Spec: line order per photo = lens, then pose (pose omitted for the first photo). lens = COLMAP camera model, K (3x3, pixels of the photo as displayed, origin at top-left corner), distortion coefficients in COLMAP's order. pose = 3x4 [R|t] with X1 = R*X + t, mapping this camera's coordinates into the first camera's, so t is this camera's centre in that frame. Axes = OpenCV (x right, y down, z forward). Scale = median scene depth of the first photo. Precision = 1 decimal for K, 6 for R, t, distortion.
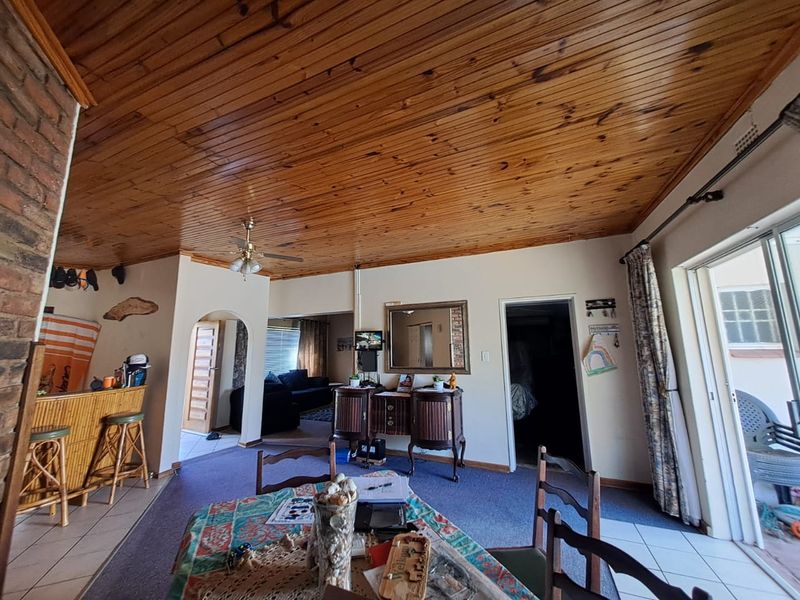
lens RADIAL K [[314.0, 0, 399.0], [0, 314.0, 295.3], [0, 0, 1]] dist [0.000290, 0.000200]
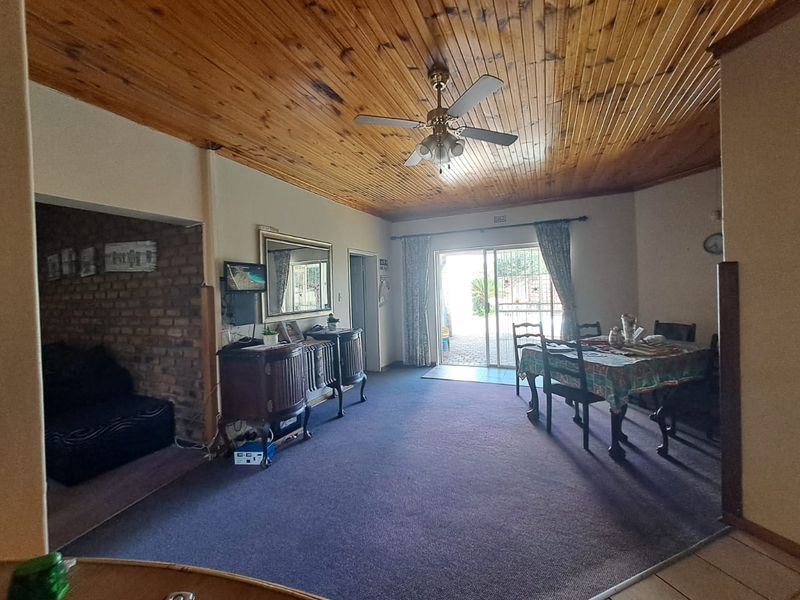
lens RADIAL K [[314.0, 0, 399.0], [0, 314.0, 295.3], [0, 0, 1]] dist [0.000290, 0.000200]
pose [[0.035977, -0.000108, 0.999353, -0.781308], [-0.139132, 0.990261, 0.005116, 0.143669], [-0.989620, -0.139226, 0.035611, 0.705750]]
